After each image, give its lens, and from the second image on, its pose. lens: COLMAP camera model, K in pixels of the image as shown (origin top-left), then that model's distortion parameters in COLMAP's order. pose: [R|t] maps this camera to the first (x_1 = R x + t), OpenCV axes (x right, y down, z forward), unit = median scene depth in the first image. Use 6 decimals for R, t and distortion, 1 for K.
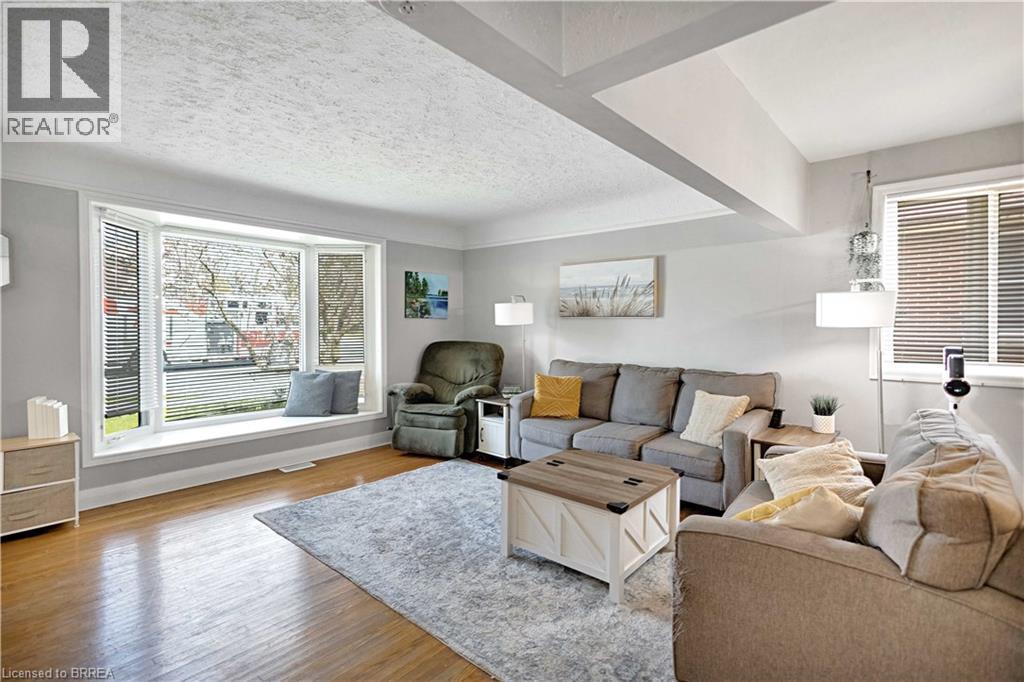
lens RADIAL K [[483.1, 0, 504.8], [0, 483.1, 337.8], [0, 0, 1]] dist [0.002529, 0.000333]
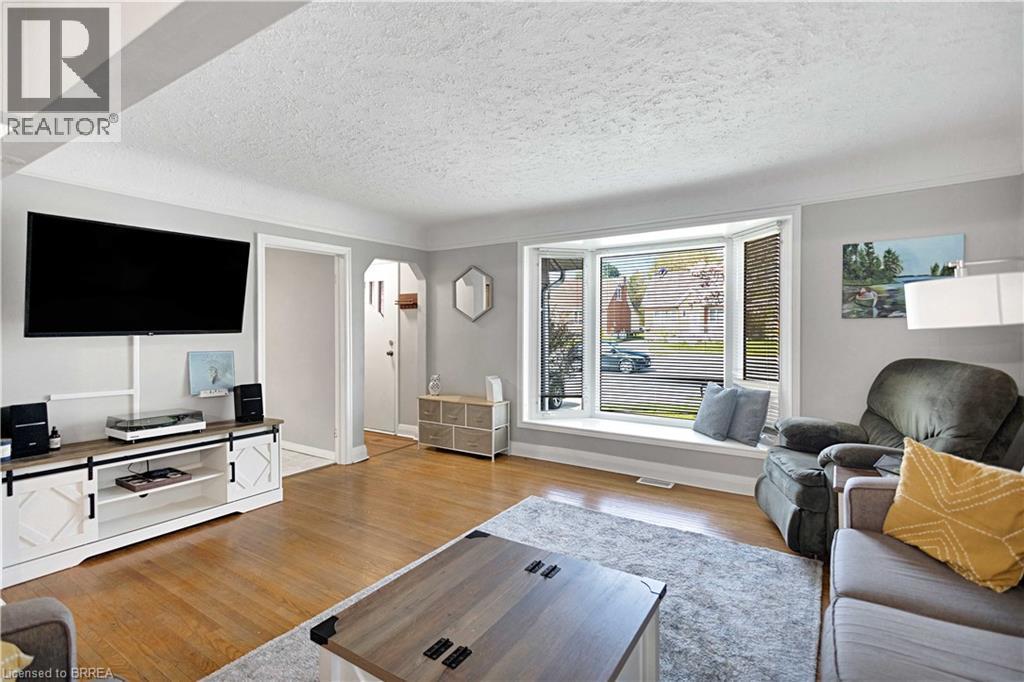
lens RADIAL K [[477.9, 0, 512.0], [0, 477.9, 341.0], [0, 0, 1]] dist [0.002829, 0.000286]
pose [[0.139336, 0.017626, -0.990088, 0.432911], [-0.024590, 0.999595, 0.014335, -0.011835], [0.989940, 0.022349, 0.139713, 0.581303]]
